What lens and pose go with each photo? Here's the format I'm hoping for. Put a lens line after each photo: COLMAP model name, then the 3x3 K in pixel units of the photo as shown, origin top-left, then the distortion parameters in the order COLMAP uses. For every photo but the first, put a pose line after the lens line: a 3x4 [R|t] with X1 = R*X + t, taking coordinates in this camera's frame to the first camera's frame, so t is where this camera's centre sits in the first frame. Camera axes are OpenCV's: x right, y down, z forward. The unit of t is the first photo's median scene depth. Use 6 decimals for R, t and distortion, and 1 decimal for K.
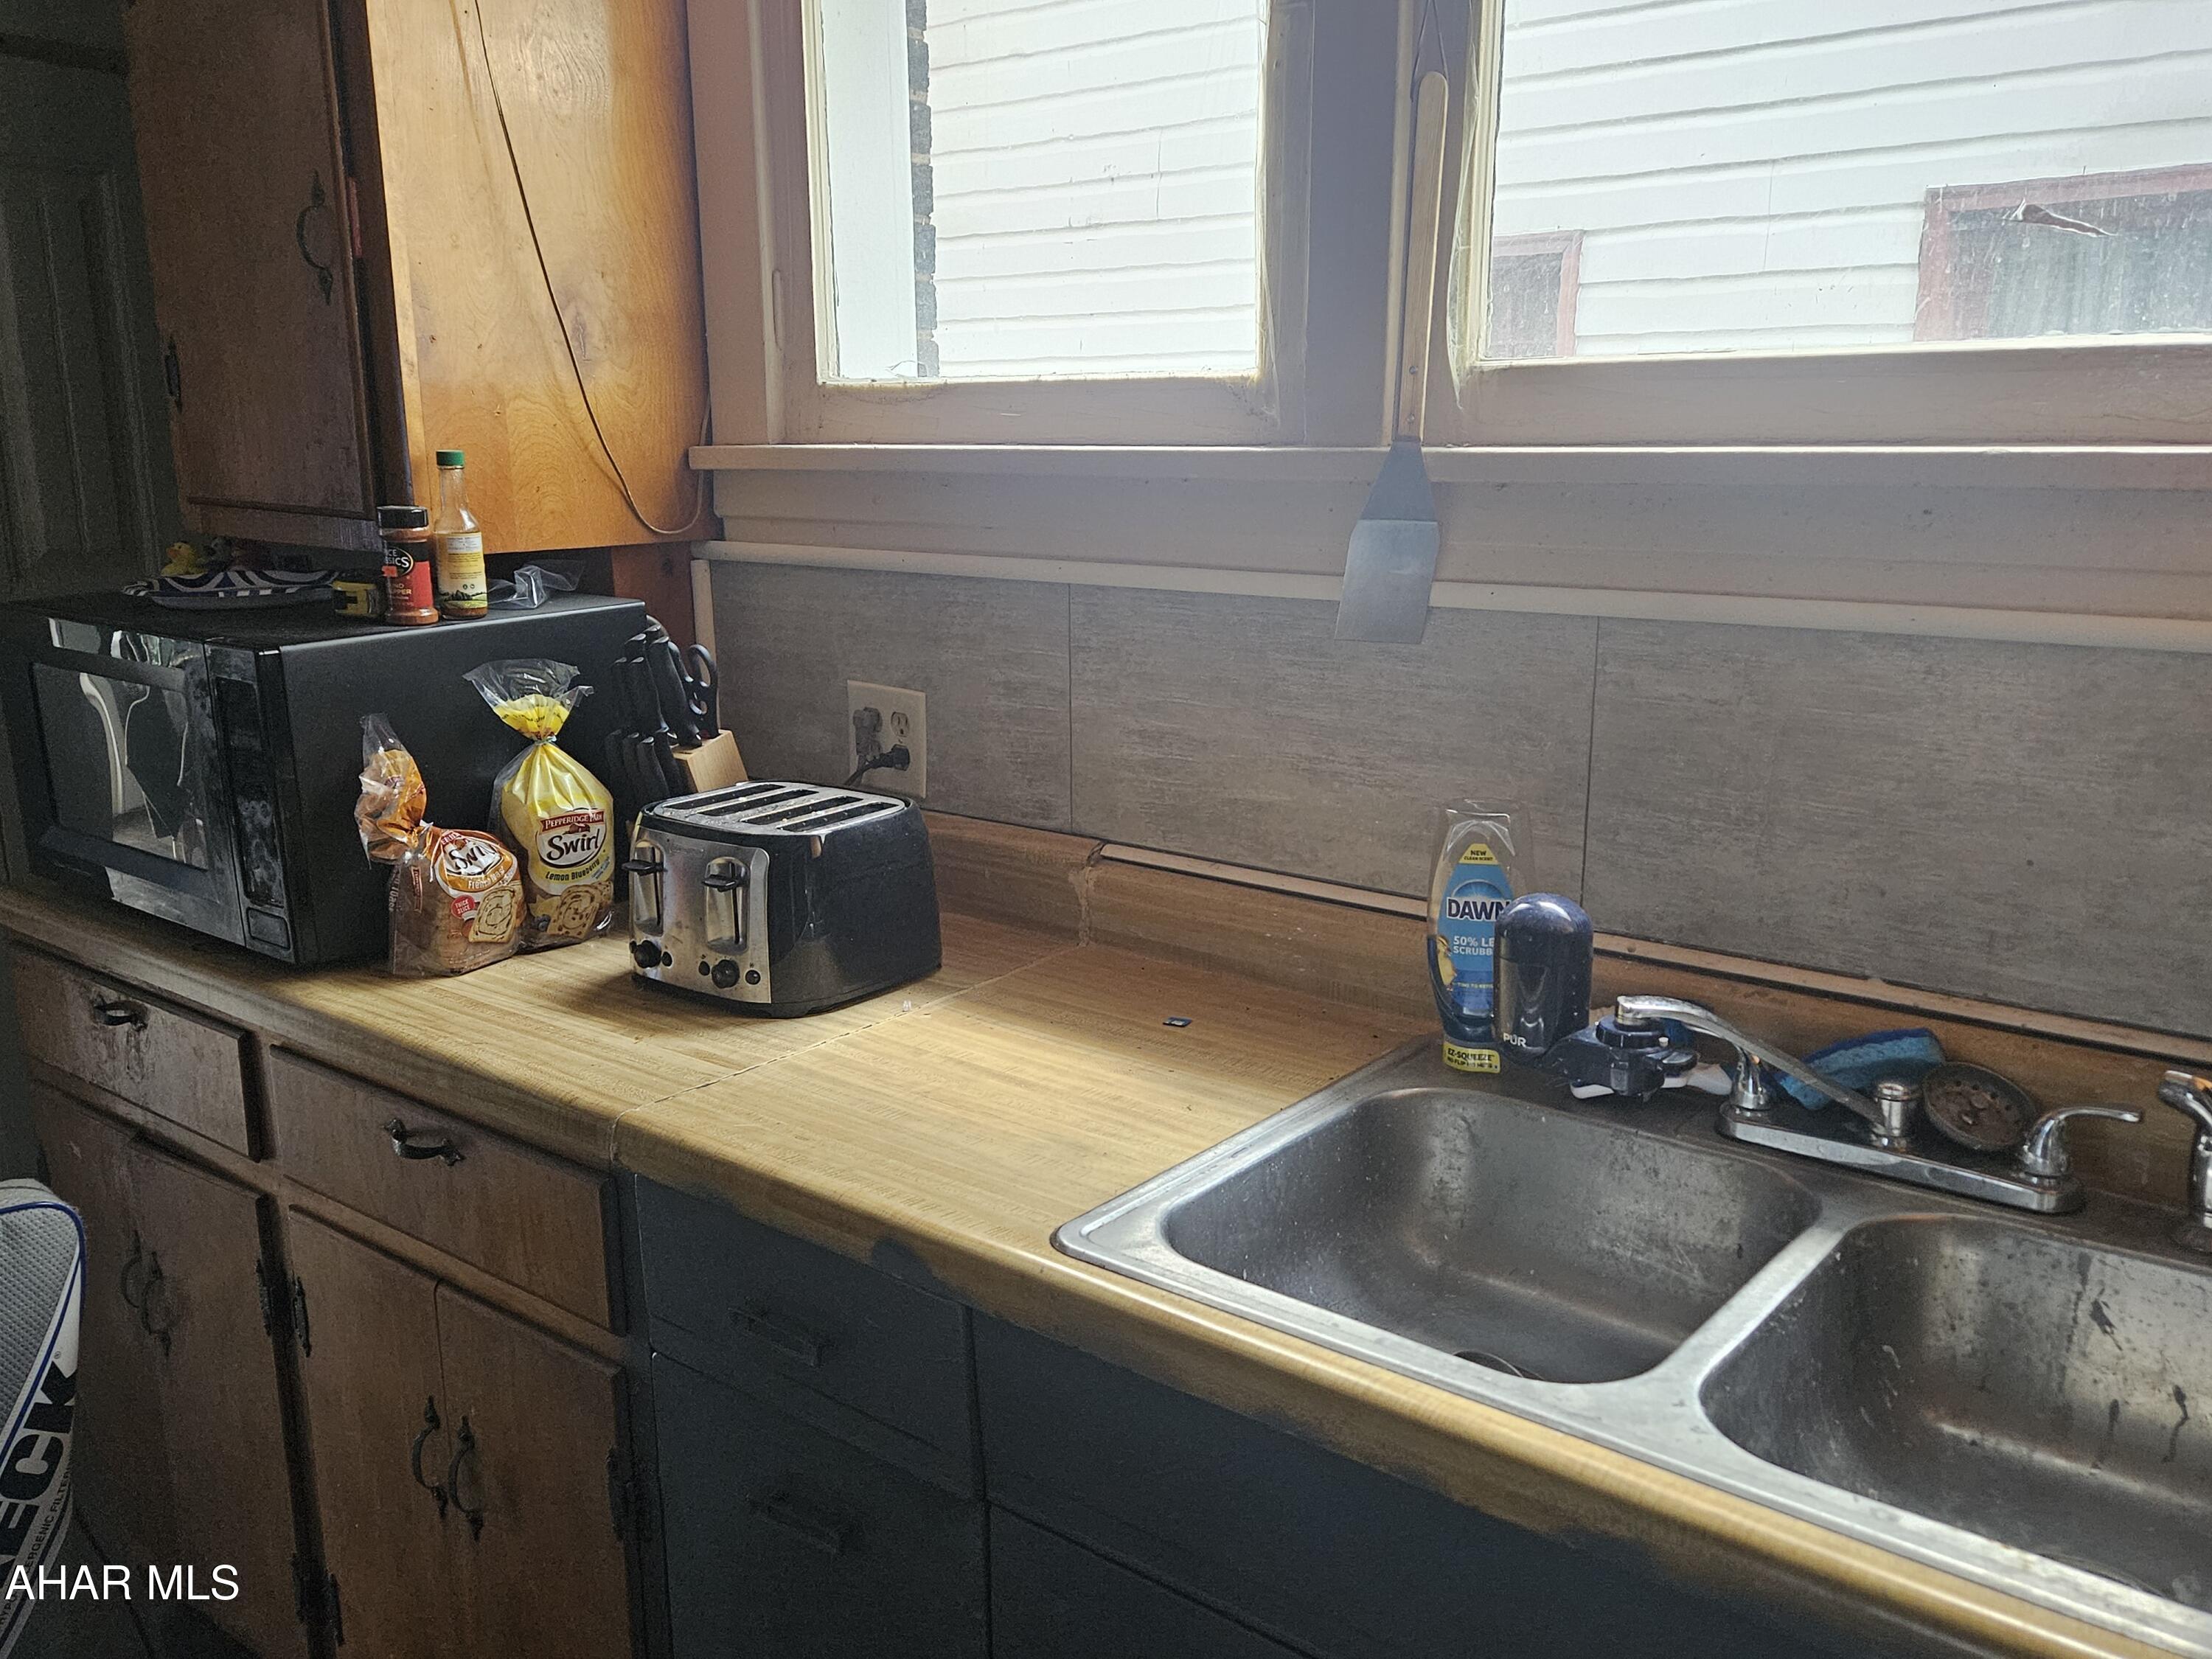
lens RADIAL K [[1826.9, 0, 1109.2], [0, 1826.9, 850.4], [0, 0, 1]] dist [0.057920, -0.026192]
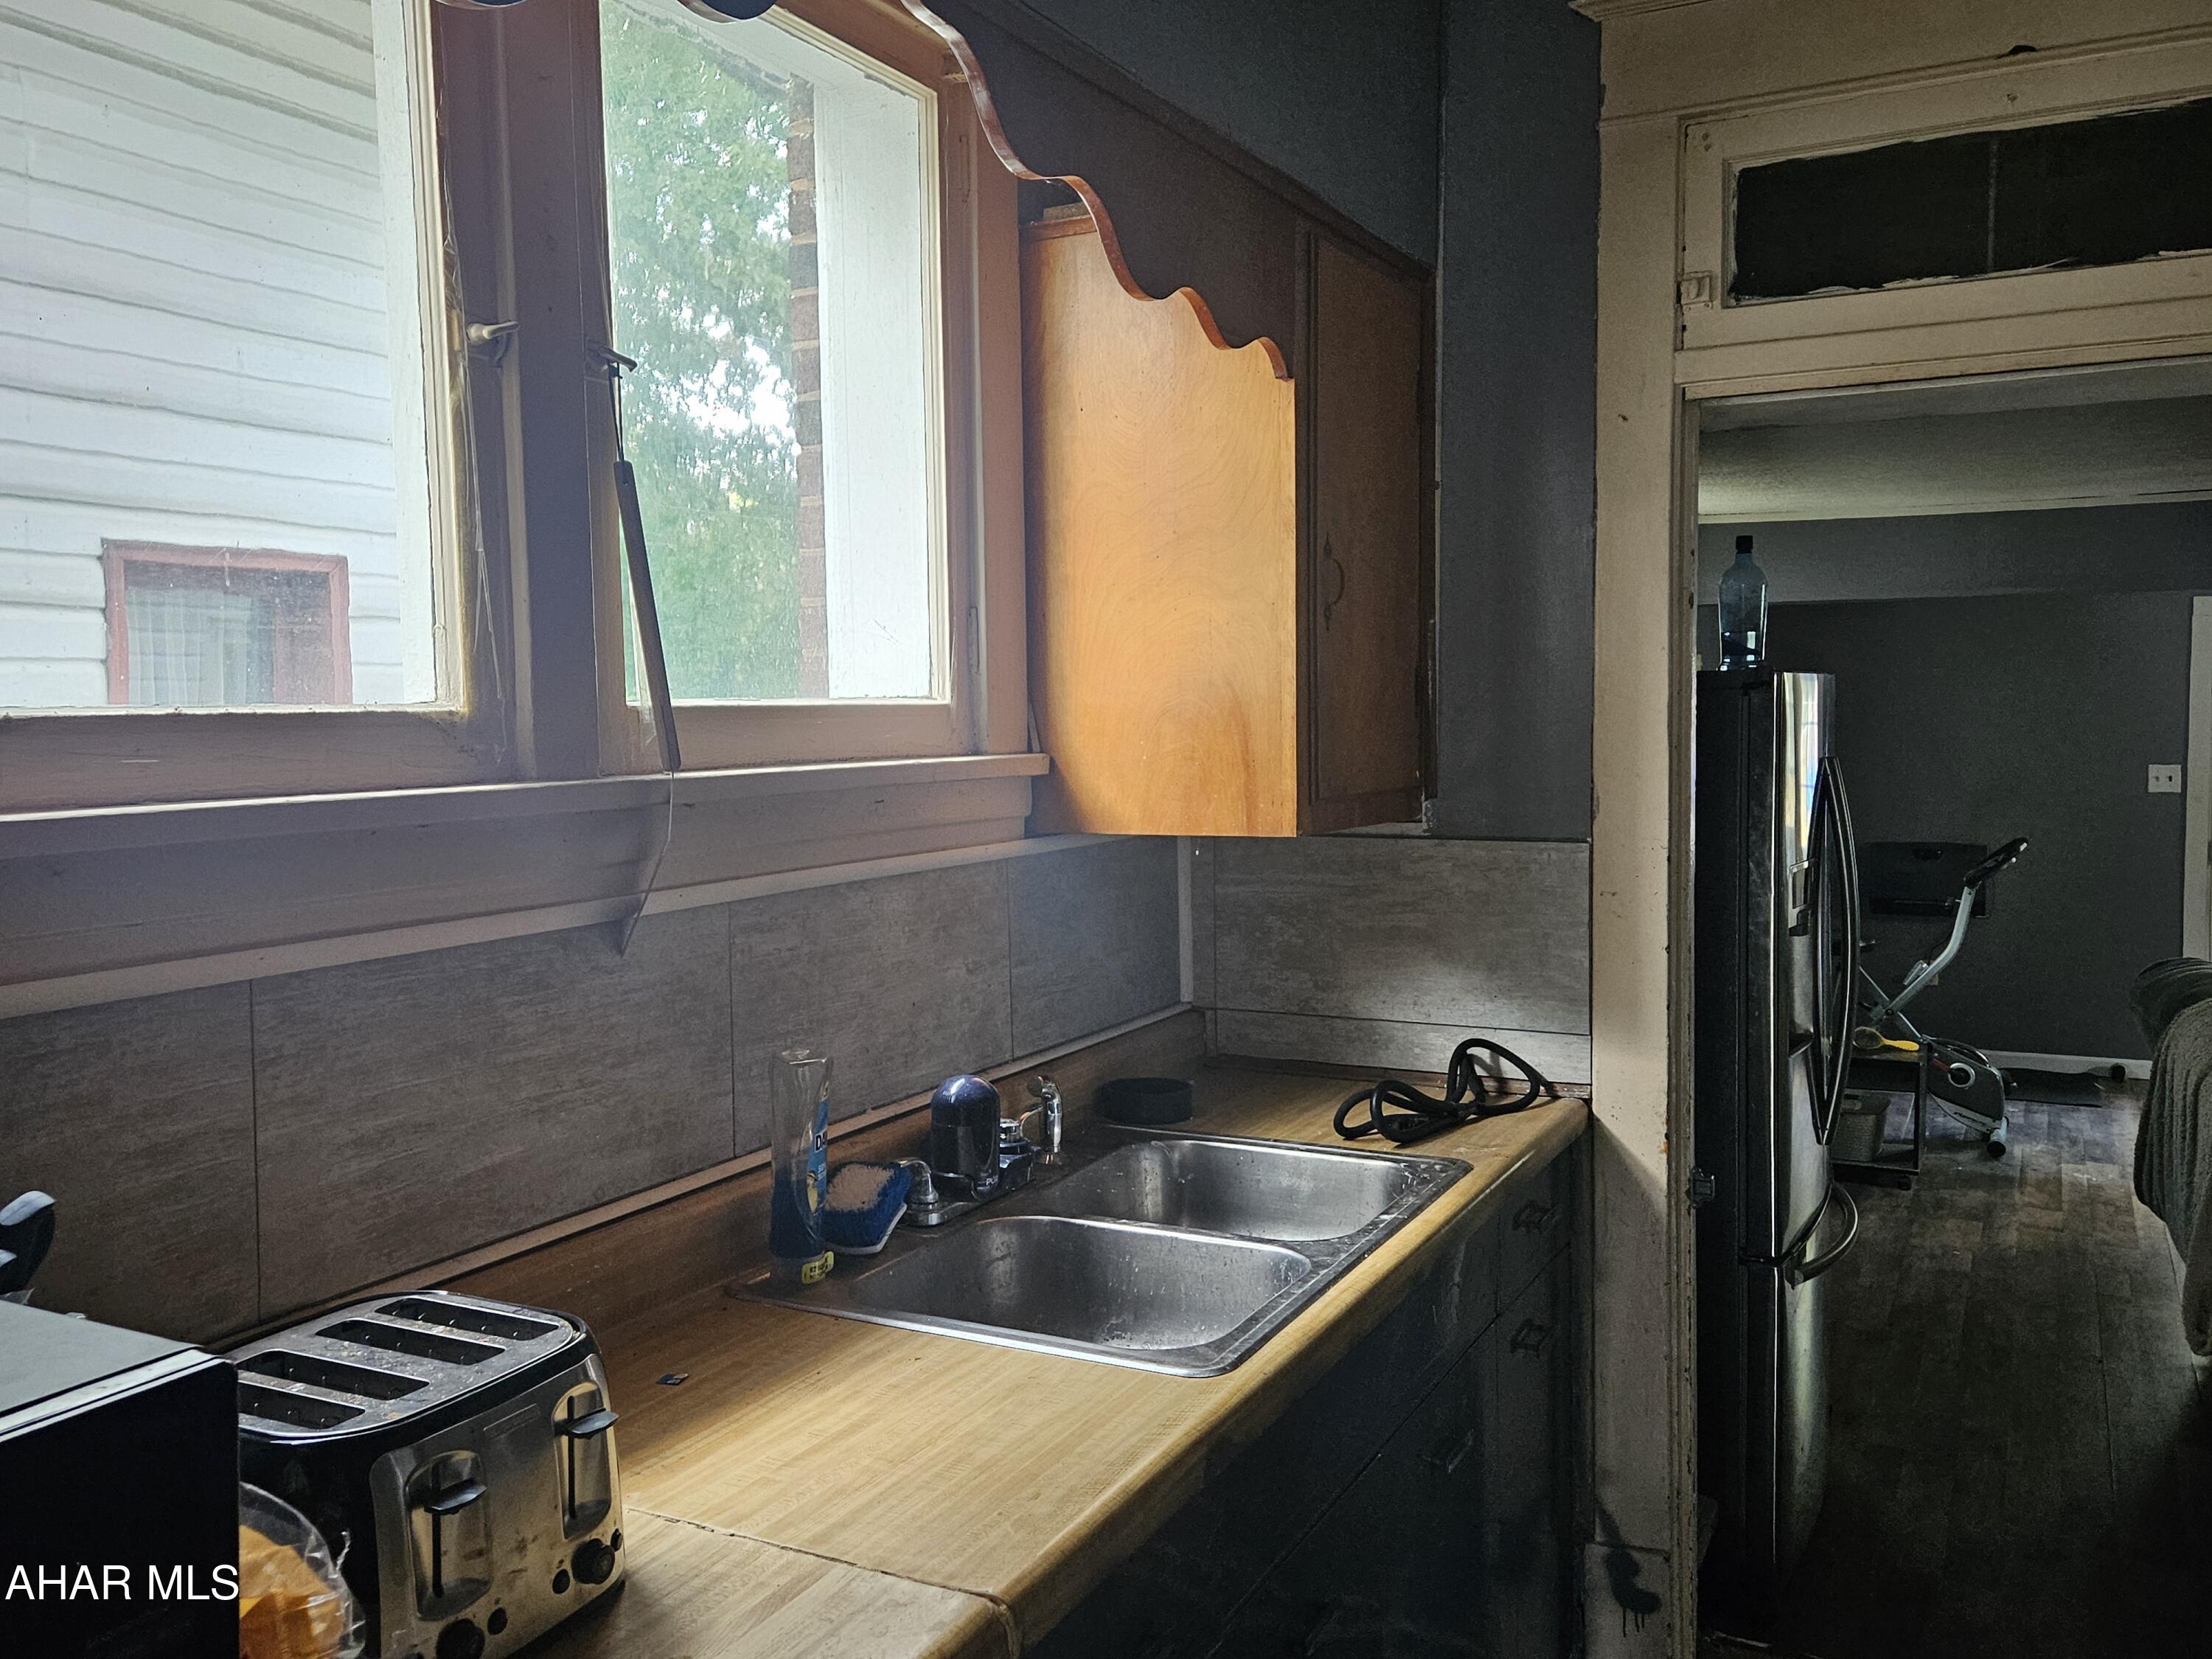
lens RADIAL K [[1826.9, 0, 1107.8], [0, 1826.9, 817.1], [0, 0, 1]] dist [0.057920, -0.026192]
pose [[-0.196700, -0.051760, 0.979096, -0.917942], [0.240224, 0.965624, 0.099309, -0.224763], [-0.950580, 0.254736, -0.177505, 0.884434]]
